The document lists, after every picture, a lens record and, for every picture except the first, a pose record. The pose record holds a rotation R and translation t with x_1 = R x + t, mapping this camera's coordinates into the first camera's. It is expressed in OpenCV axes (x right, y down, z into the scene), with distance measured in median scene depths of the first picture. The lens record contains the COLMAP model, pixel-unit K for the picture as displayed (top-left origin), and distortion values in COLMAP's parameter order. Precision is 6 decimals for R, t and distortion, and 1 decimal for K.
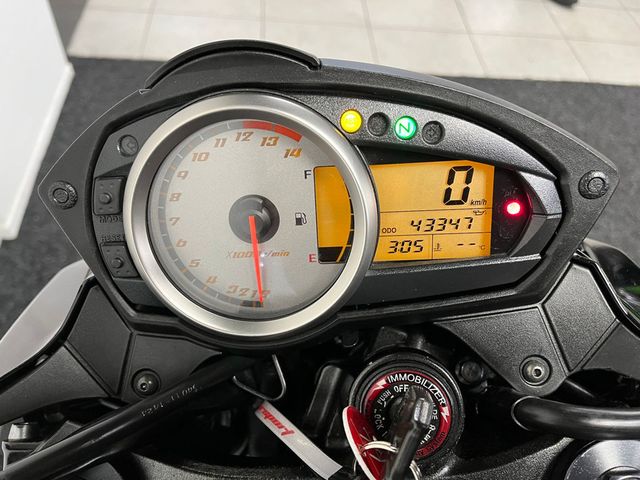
lens RADIAL K [[487.0, 0, 321.2], [0, 487.0, 238.2], [0, 0, 1]] dist [0.069975, -0.097044]
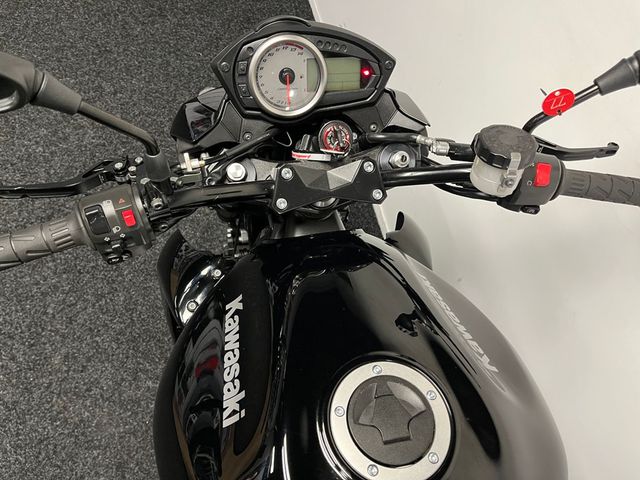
lens RADIAL K [[487.0, 0, 319.9], [0, 487.0, 237.9], [0, 0, 1]] dist [0.069975, -0.097044]
pose [[0.963384, -0.078793, 0.256288, -0.836182], [0.028487, 0.980515, 0.194366, 0.375685], [-0.266609, -0.179948, 0.946857, -2.222353]]
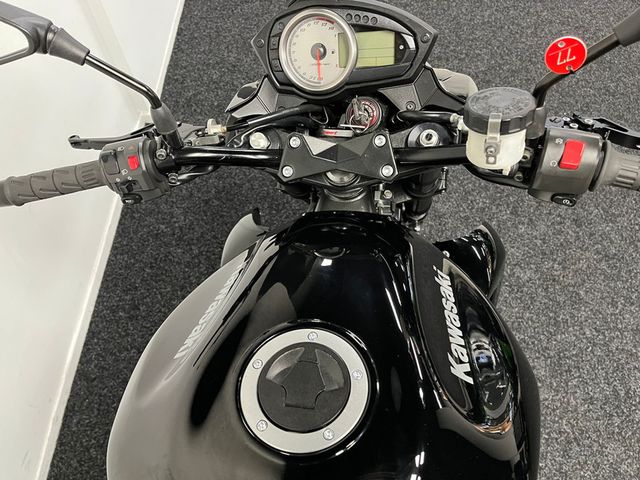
lens RADIAL K [[487.0, 0, 322.4], [0, 487.0, 240.6], [0, 0, 1]] dist [0.069975, -0.097044]
pose [[0.989146, 0.055891, -0.135892, 0.393504], [-0.037281, 0.990031, 0.135824, 0.755093], [0.142129, -0.129284, 0.981369, -2.308254]]
